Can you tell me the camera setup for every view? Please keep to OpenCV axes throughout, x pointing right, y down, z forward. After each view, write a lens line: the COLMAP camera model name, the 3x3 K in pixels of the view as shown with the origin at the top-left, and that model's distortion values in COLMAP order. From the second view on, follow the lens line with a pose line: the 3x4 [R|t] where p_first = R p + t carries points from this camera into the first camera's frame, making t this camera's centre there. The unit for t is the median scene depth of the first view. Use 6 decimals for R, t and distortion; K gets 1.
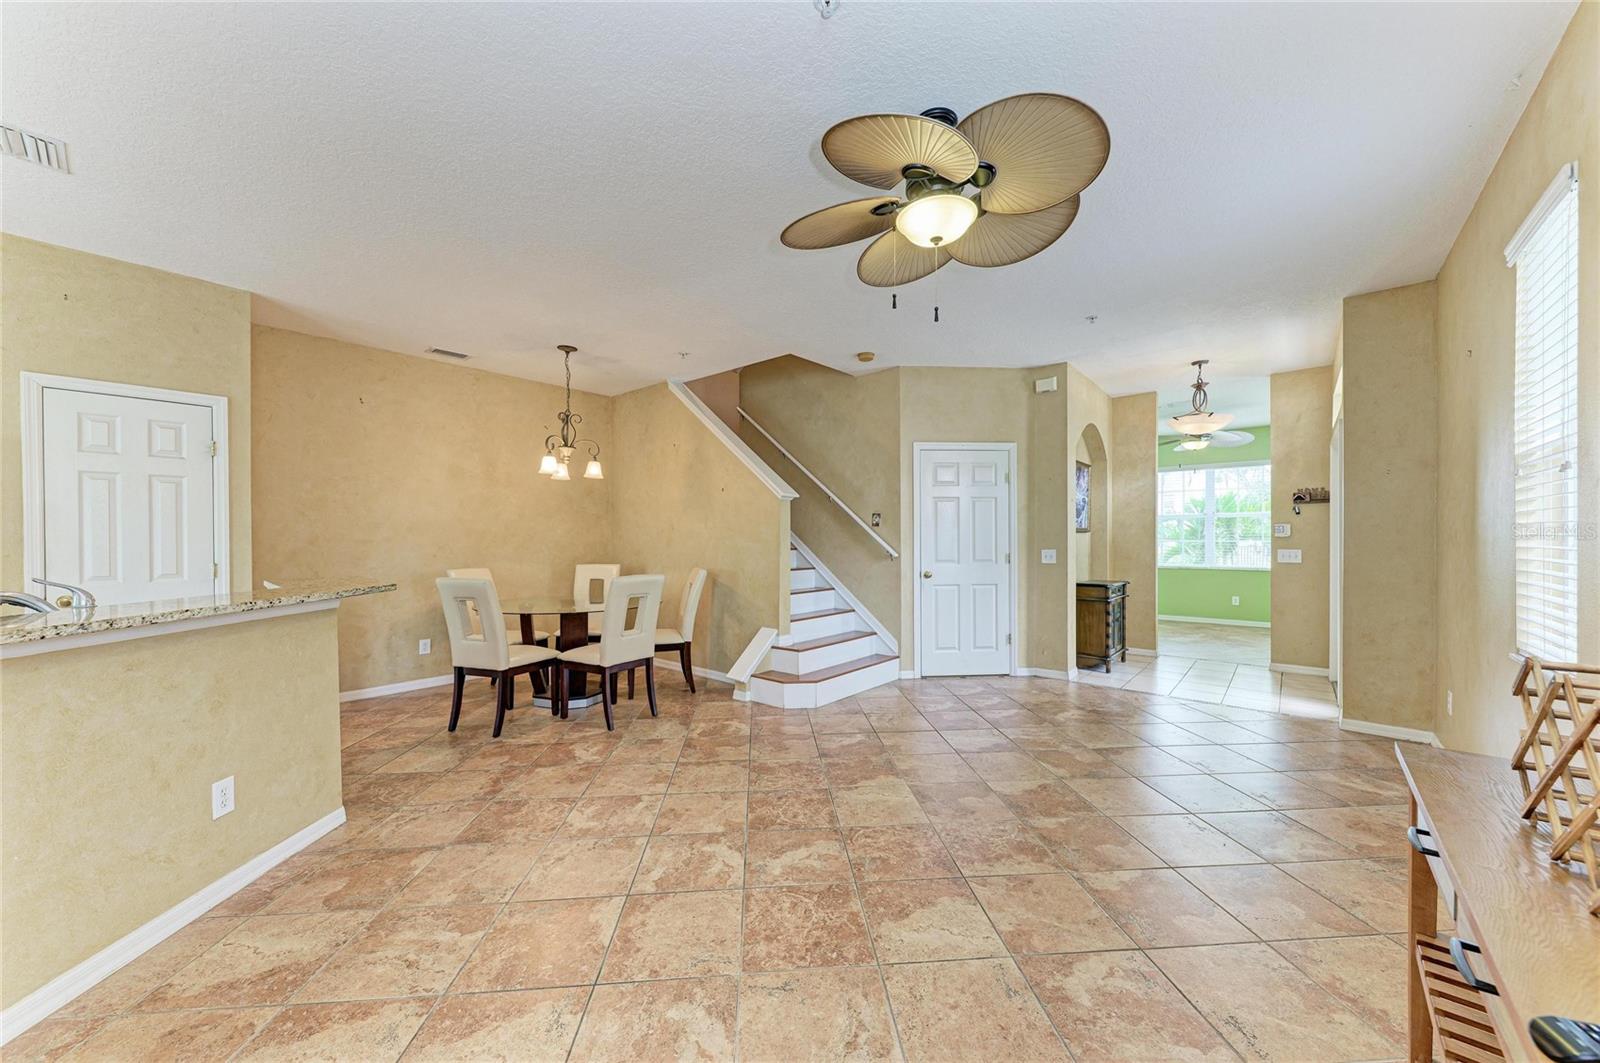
lens RADIAL K [[574.4, 0, 811.0], [0, 574.4, 541.1], [0, 0, 1]] dist [0.007423, -0.000212]
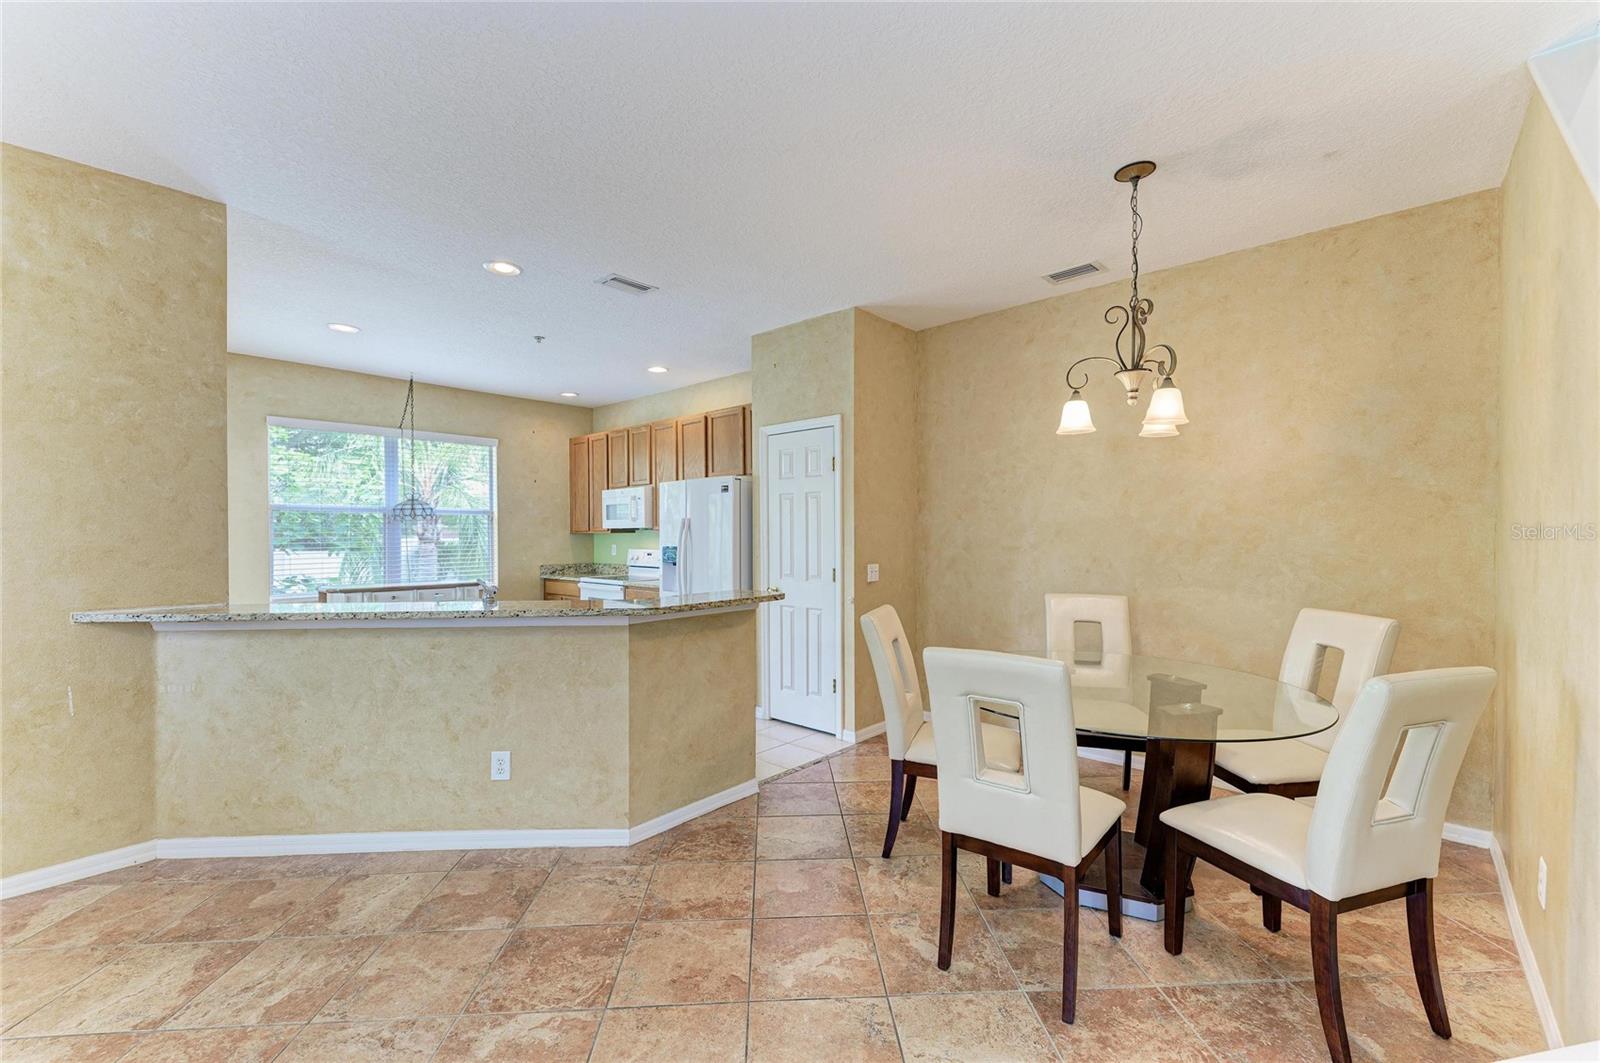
lens RADIAL K [[652.9, 0, 817.2], [0, 652.9, 538.1], [0, 0, 1]] dist [0.017637, -0.009921]
pose [[-0.022183, 0.012924, -0.999670, 0.166694], [0.000138, 0.999916, 0.012924, -0.027841], [0.999754, 0.000149, -0.022183, 0.795963]]
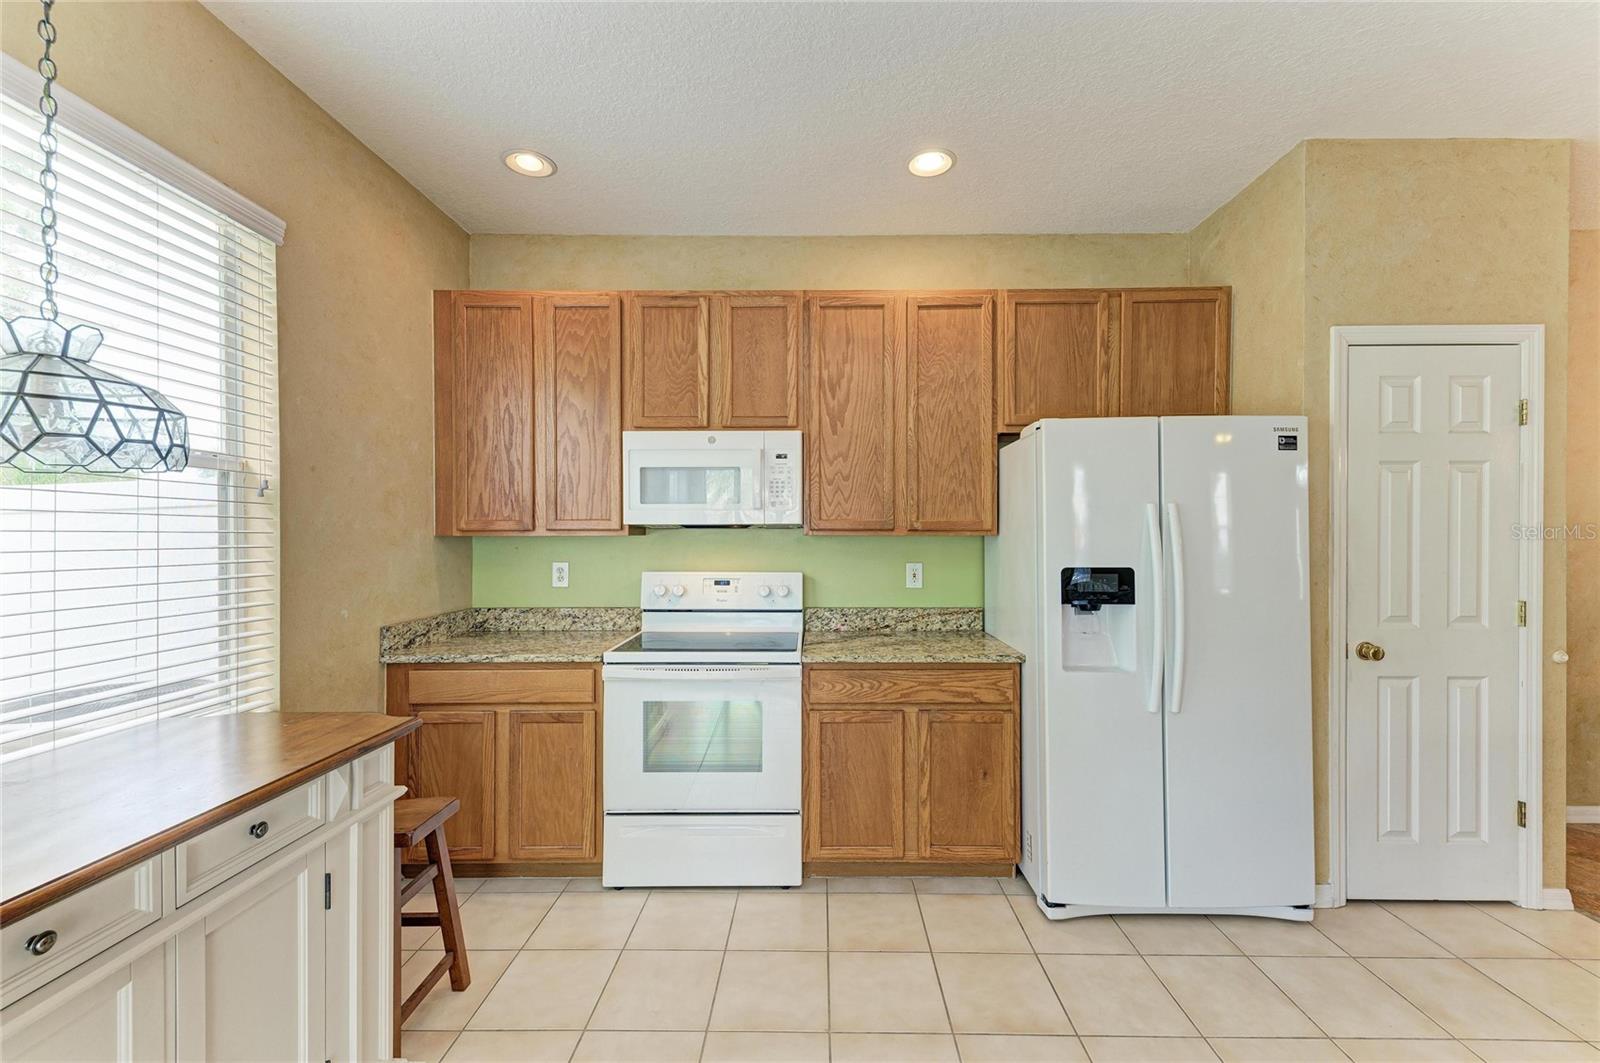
lens RADIAL K [[626.7, 0, 811.2], [0, 626.7, 537.0], [0, 0, 1]] dist [0.007794, -0.000596]
pose [[0.637580, 0.006638, -0.770356, -0.791843], [-0.005549, 0.999977, 0.004024, -0.021981], [0.770365, 0.001709, 0.637601, 0.004572]]
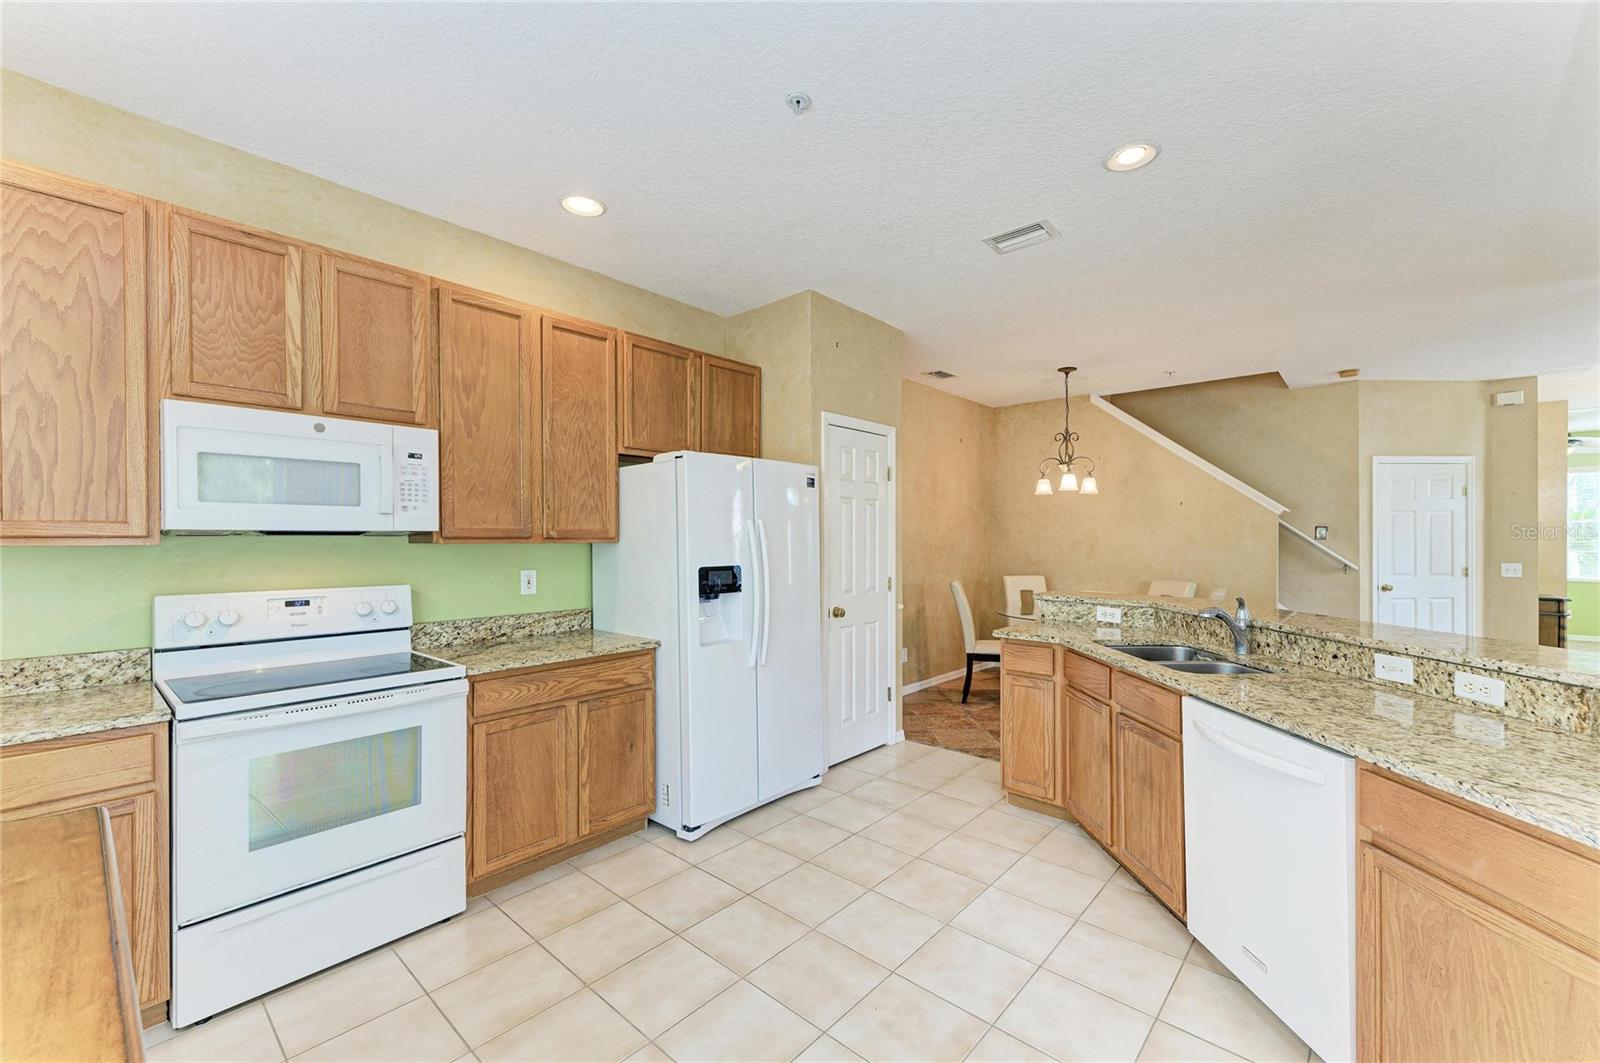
lens RADIAL K [[645.4, 0, 806.0], [0, 645.4, 543.6], [0, 0, 1]] dist [0.009126, -0.000355]
pose [[0.999714, 0.000895, -0.023909, -0.922704], [-0.000894, 1.000000, 0.000045, -0.021208], [0.023909, -0.000024, 0.999714, -0.188295]]
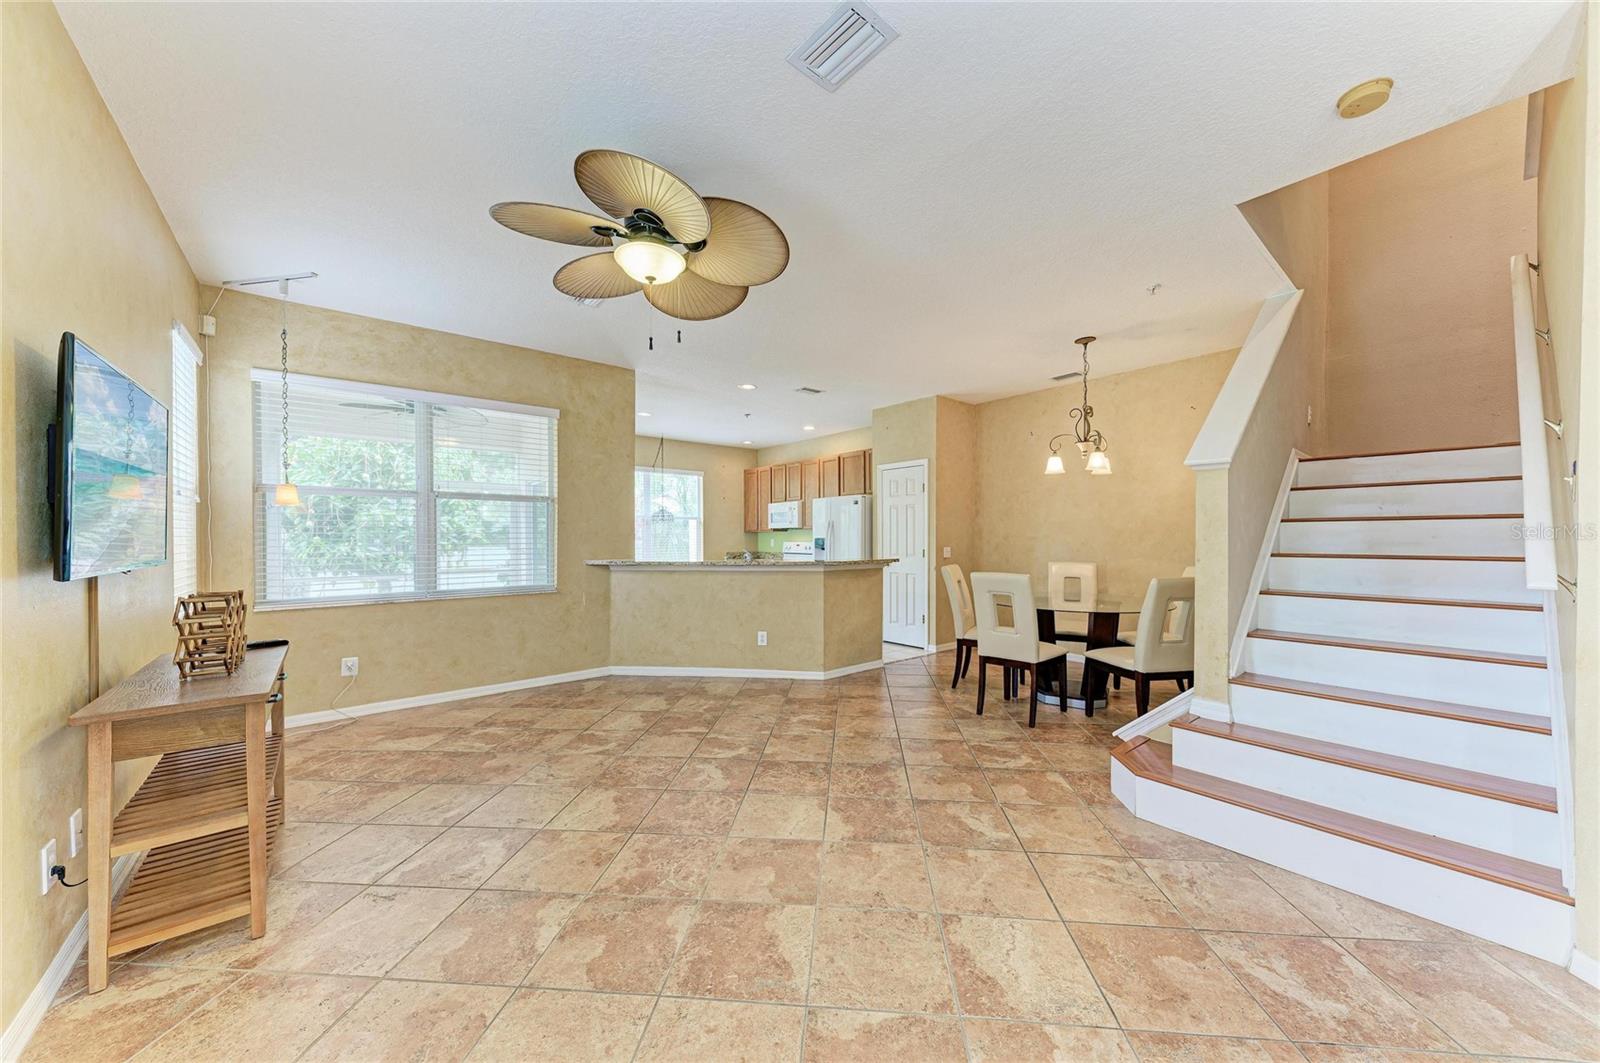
lens RADIAL K [[563.5, 0, 814.2], [0, 563.5, 543.5], [0, 0, 1]] dist [0.000174, 0.000006]
pose [[-0.164698, 0.012933, -0.986259, 0.644854], [-0.001895, 0.999908, 0.013428, -0.003250], [0.986342, 0.004080, -0.164658, 0.760930]]
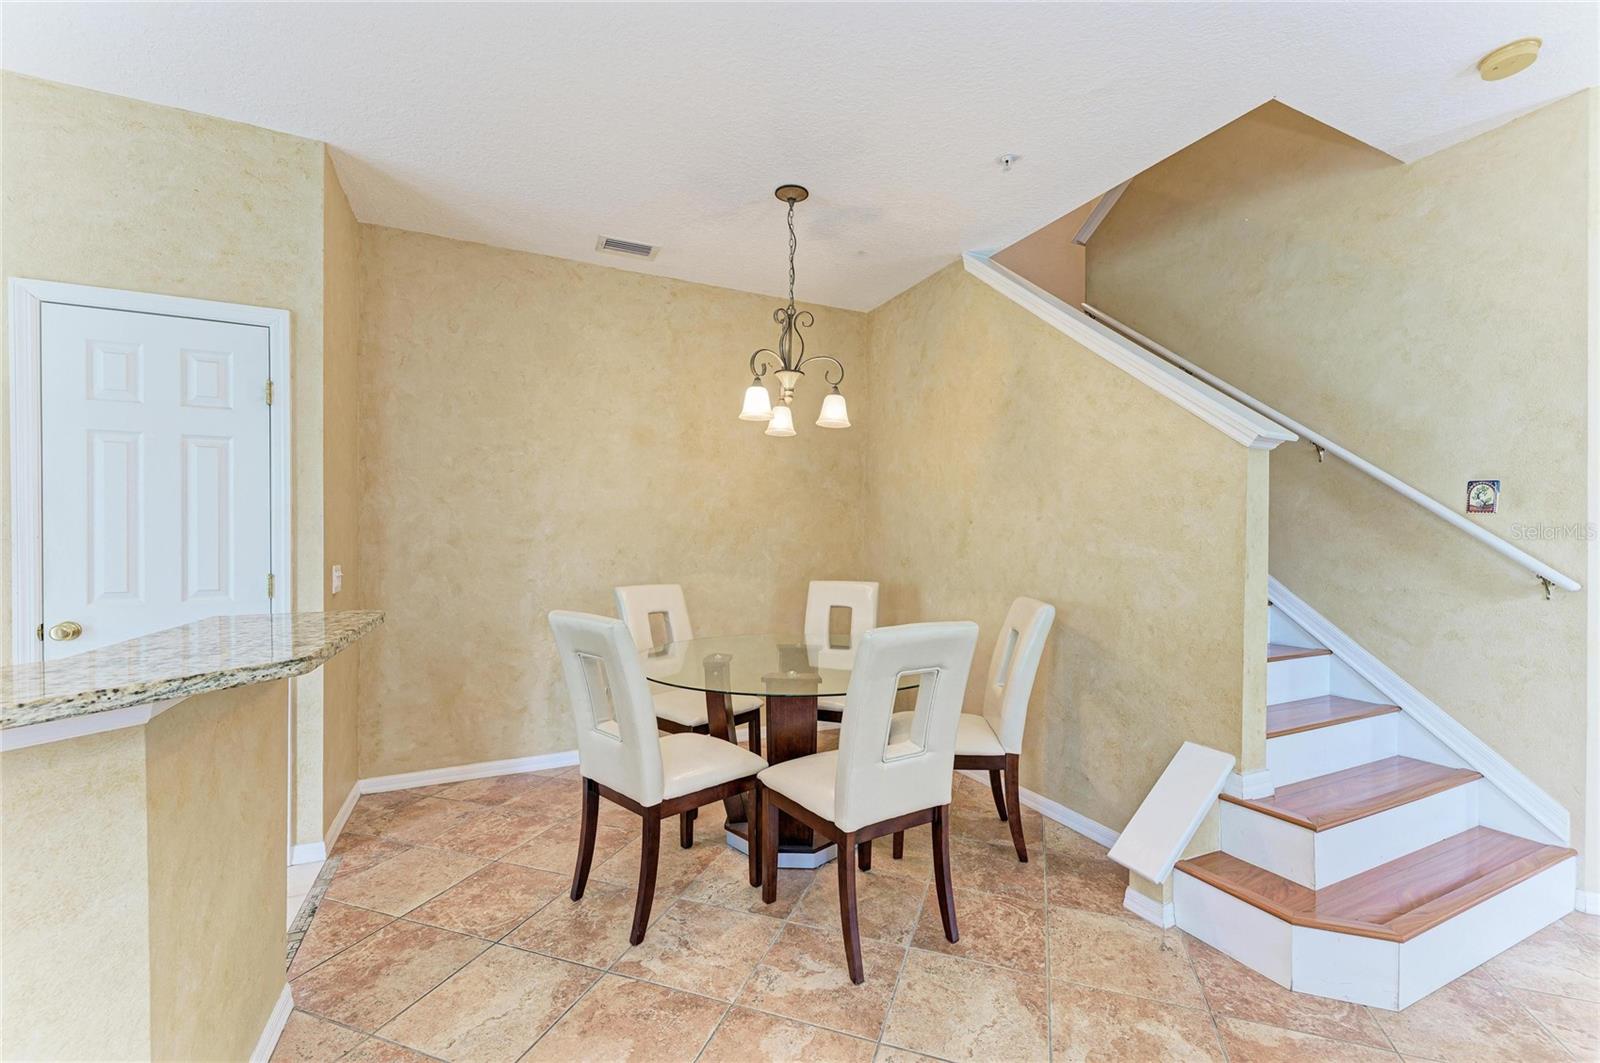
lens RADIAL K [[648.5, 0, 807.0], [0, 648.5, 544.1], [0, 0, 1]] dist [0.022205, -0.009571]
pose [[0.910012, 0.009117, -0.414481, -0.159359], [-0.007943, 0.999958, 0.004556, -0.001768], [0.414505, -0.000854, 0.910047, 0.471311]]
